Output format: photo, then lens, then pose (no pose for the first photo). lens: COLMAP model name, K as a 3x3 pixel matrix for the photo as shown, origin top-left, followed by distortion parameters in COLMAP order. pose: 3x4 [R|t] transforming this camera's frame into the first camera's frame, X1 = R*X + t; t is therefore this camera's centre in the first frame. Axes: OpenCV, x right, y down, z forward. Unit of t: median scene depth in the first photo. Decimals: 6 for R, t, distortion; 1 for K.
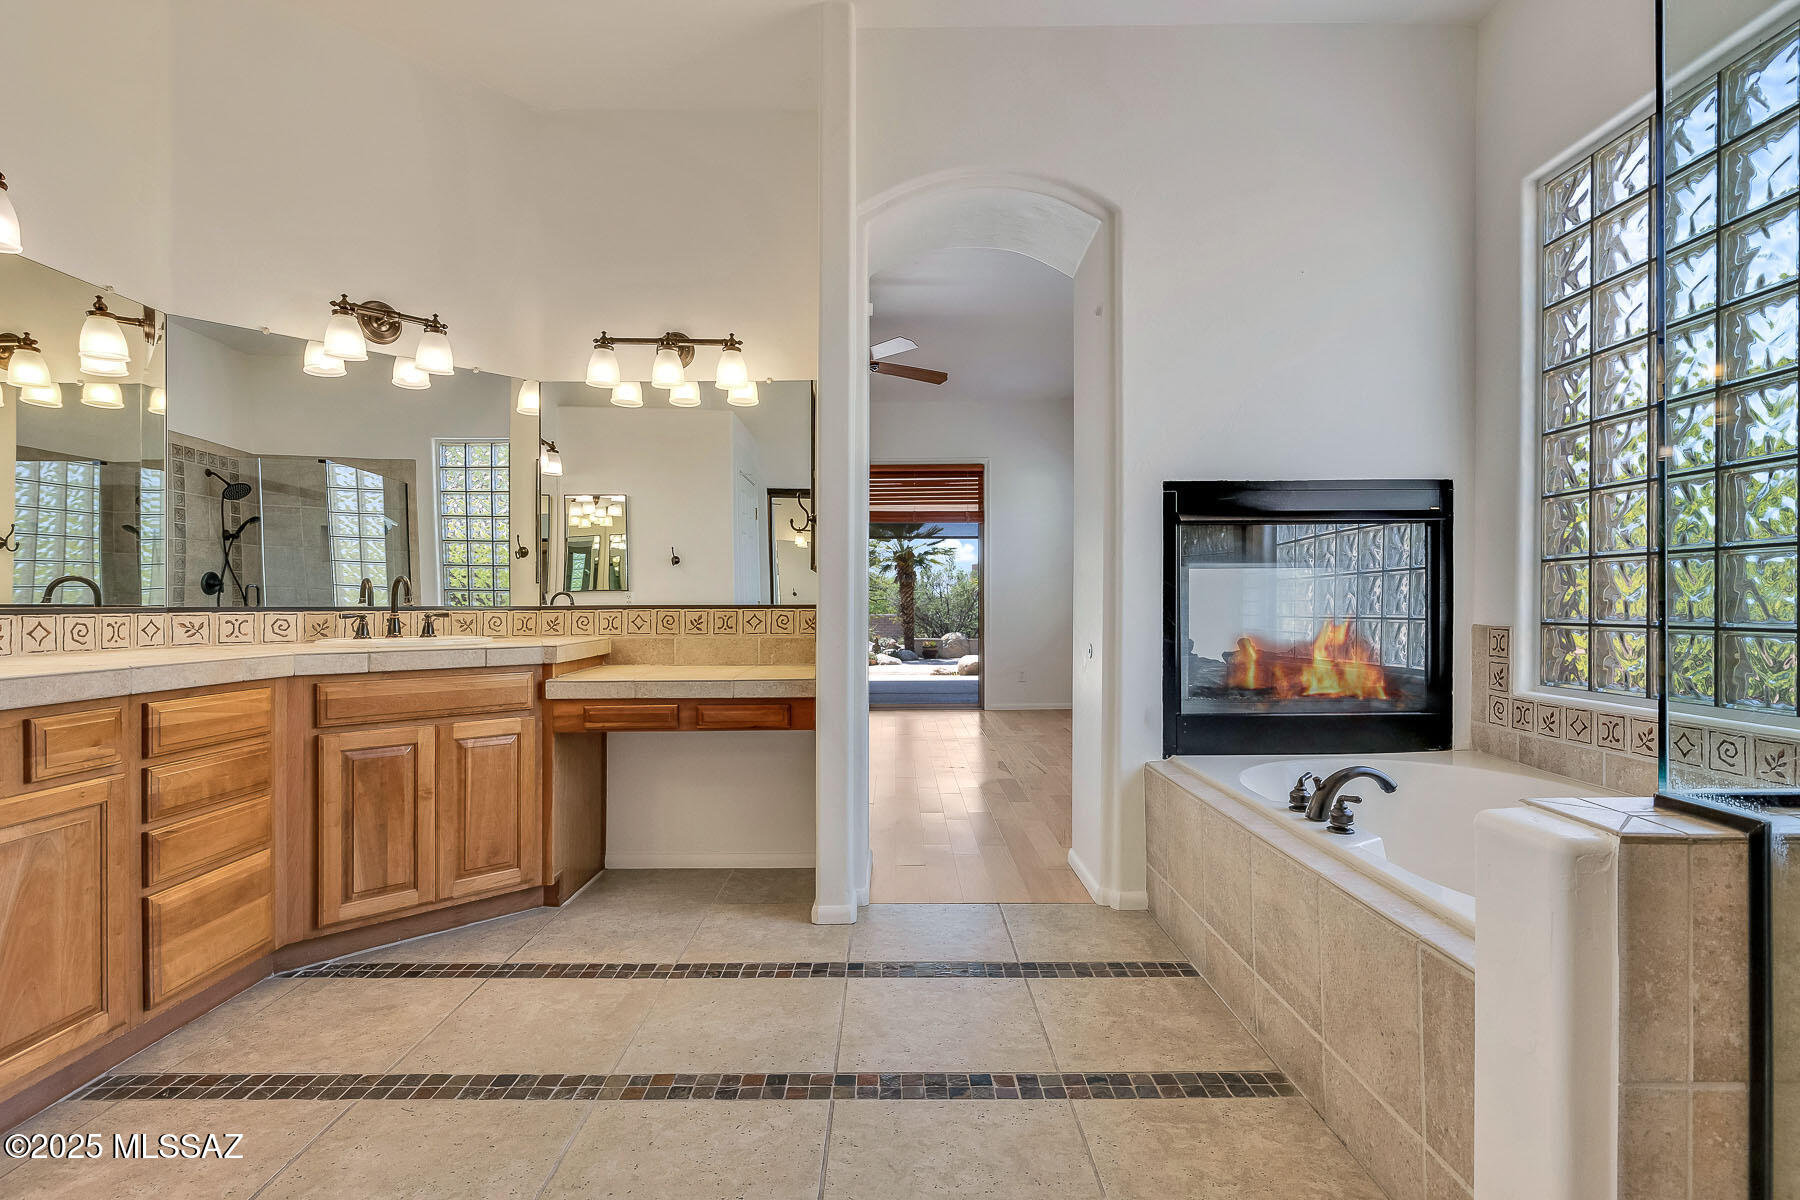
lens RADIAL K [[845.1, 0, 893.8], [0, 845.1, 607.1], [0, 0, 1]] dist [-0.002896, -0.000324]
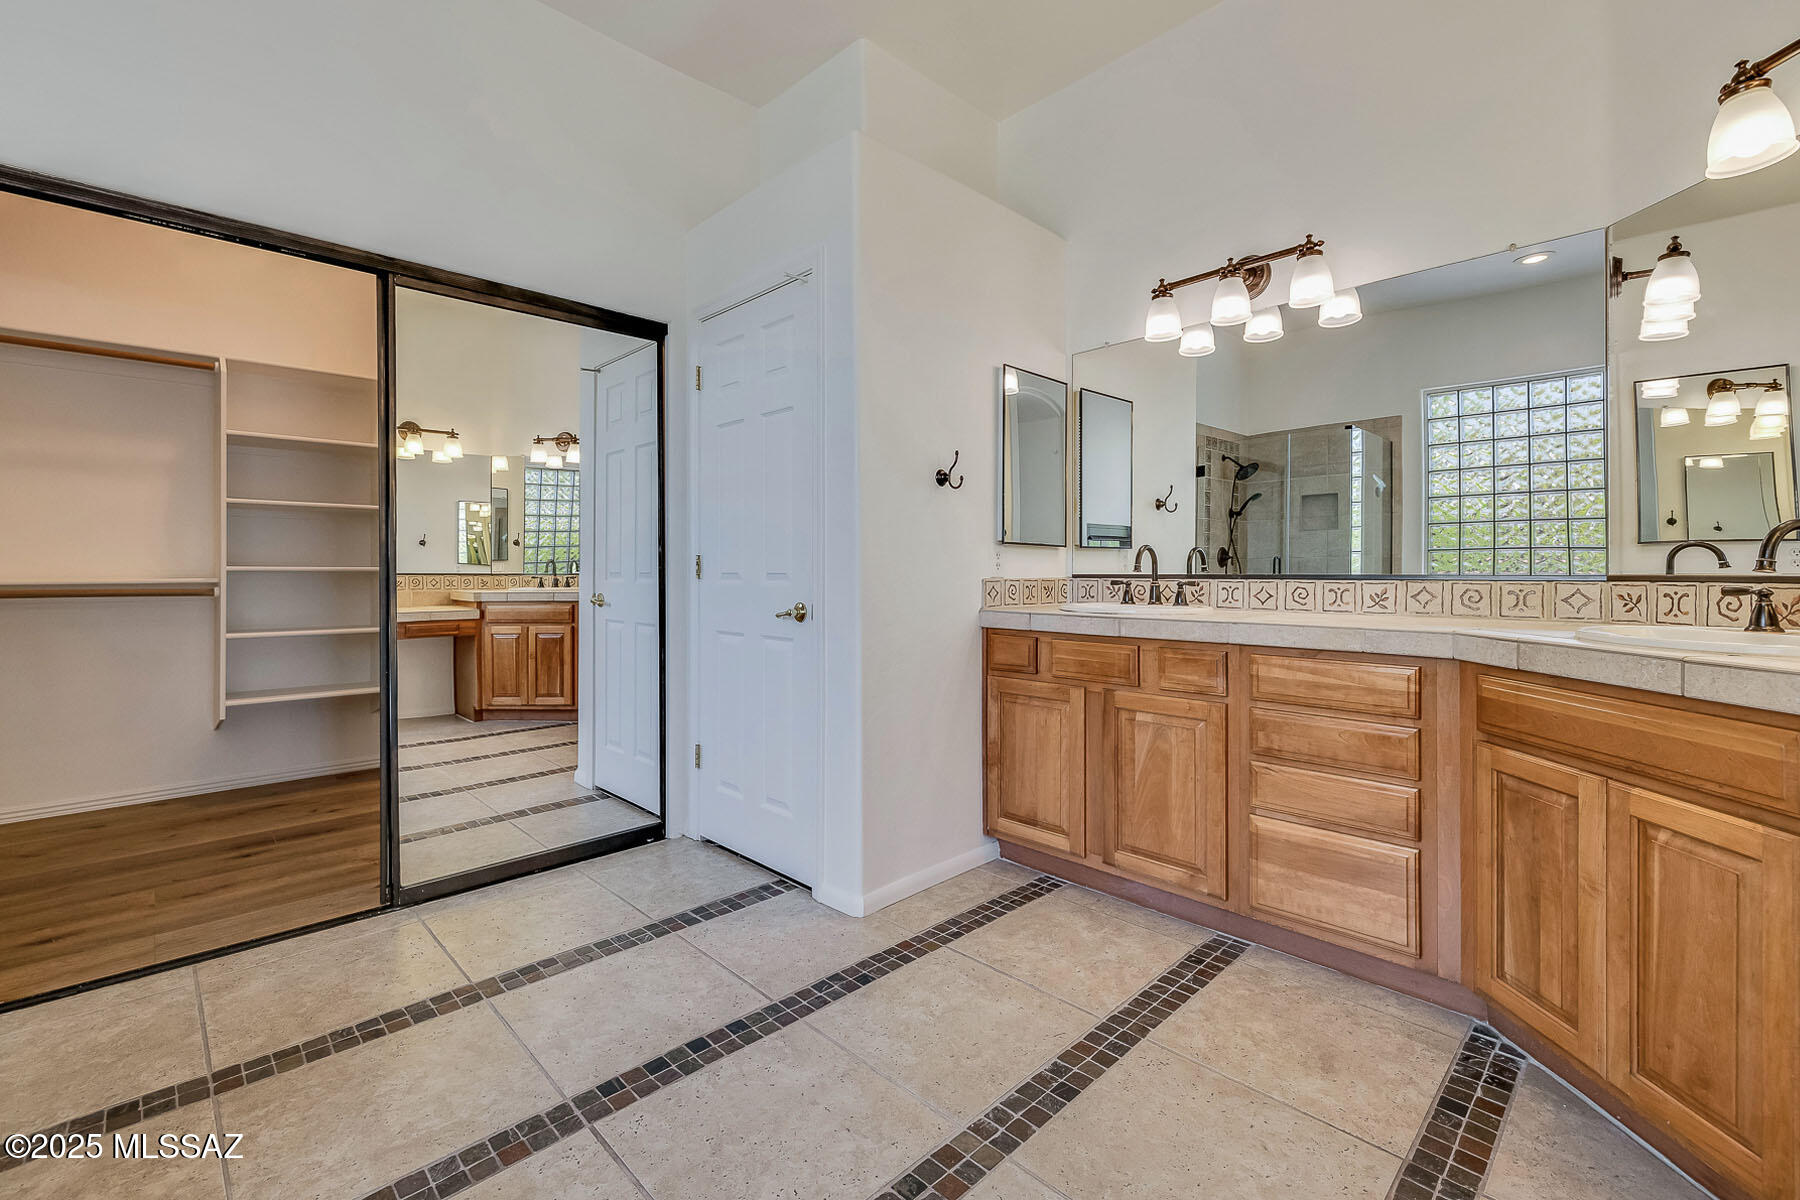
lens RADIAL K [[782.4, 0, 909.7], [0, 782.4, 575.7], [0, 0, 1]] dist [-0.003750, -0.000546]
pose [[-0.716797, 0.002061, -0.697279, 0.208263], [-0.000923, 0.999992, 0.003905, -0.002004], [0.697281, 0.003443, -0.716789, 1.236383]]
